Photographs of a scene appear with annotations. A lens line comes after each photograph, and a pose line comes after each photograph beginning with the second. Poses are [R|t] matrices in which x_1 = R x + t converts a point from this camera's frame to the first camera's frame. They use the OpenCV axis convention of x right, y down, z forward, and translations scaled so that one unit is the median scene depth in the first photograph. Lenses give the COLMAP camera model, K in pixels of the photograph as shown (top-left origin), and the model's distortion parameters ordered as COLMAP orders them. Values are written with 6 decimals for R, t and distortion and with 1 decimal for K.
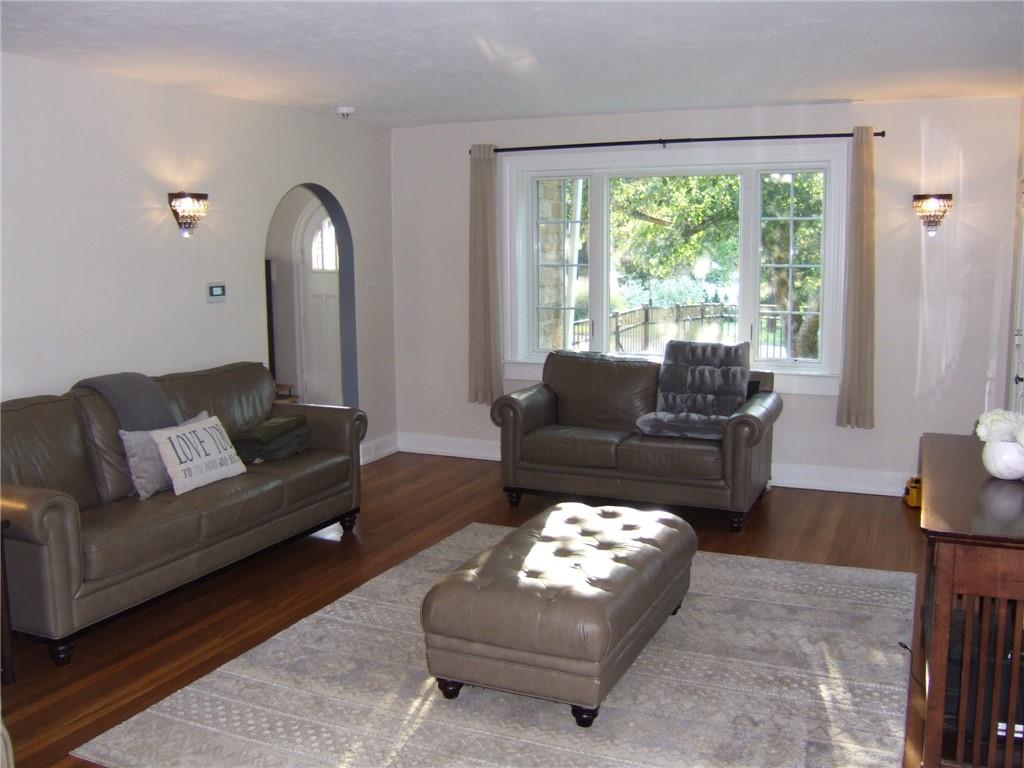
lens RADIAL K [[976.6, 0, 518.5], [0, 976.6, 381.0], [0, 0, 1]] dist [-0.090897, 0.010290]
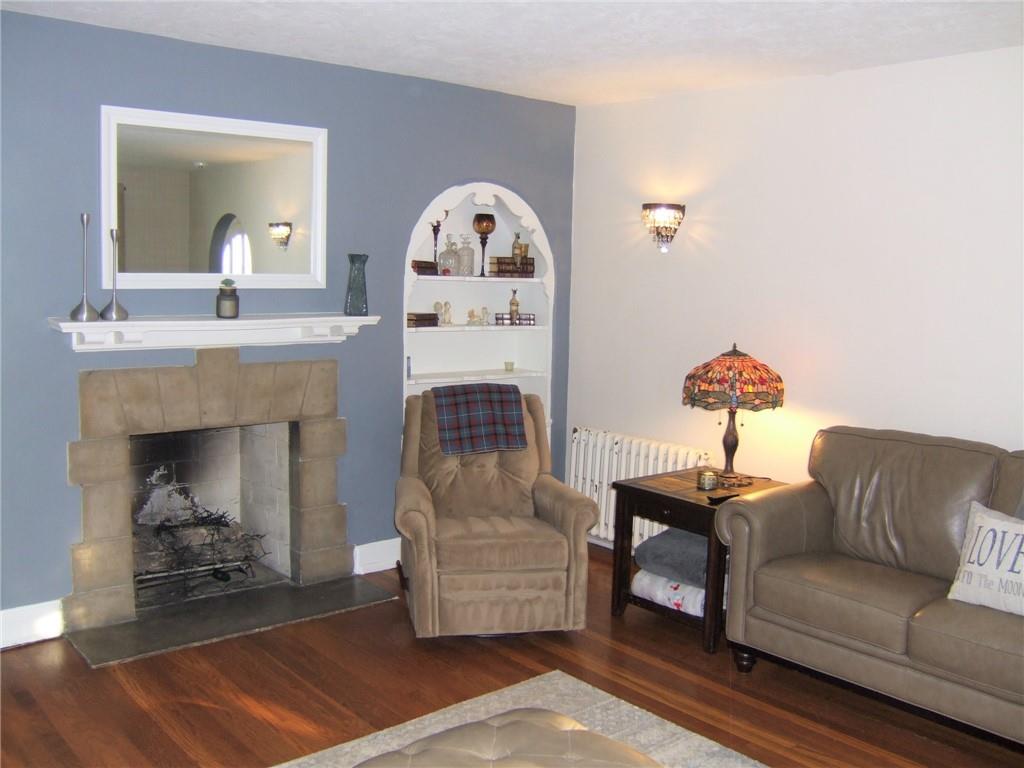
lens RADIAL K [[976.6, 0, 518.5], [0, 976.6, 381.0], [0, 0, 1]] dist [-0.090897, 0.010290]
pose [[-0.432205, 0.098143, -0.896419, 0.516040], [-0.143277, 0.973959, 0.175713, -0.150753], [0.890321, 0.204381, -0.406888, 1.120941]]
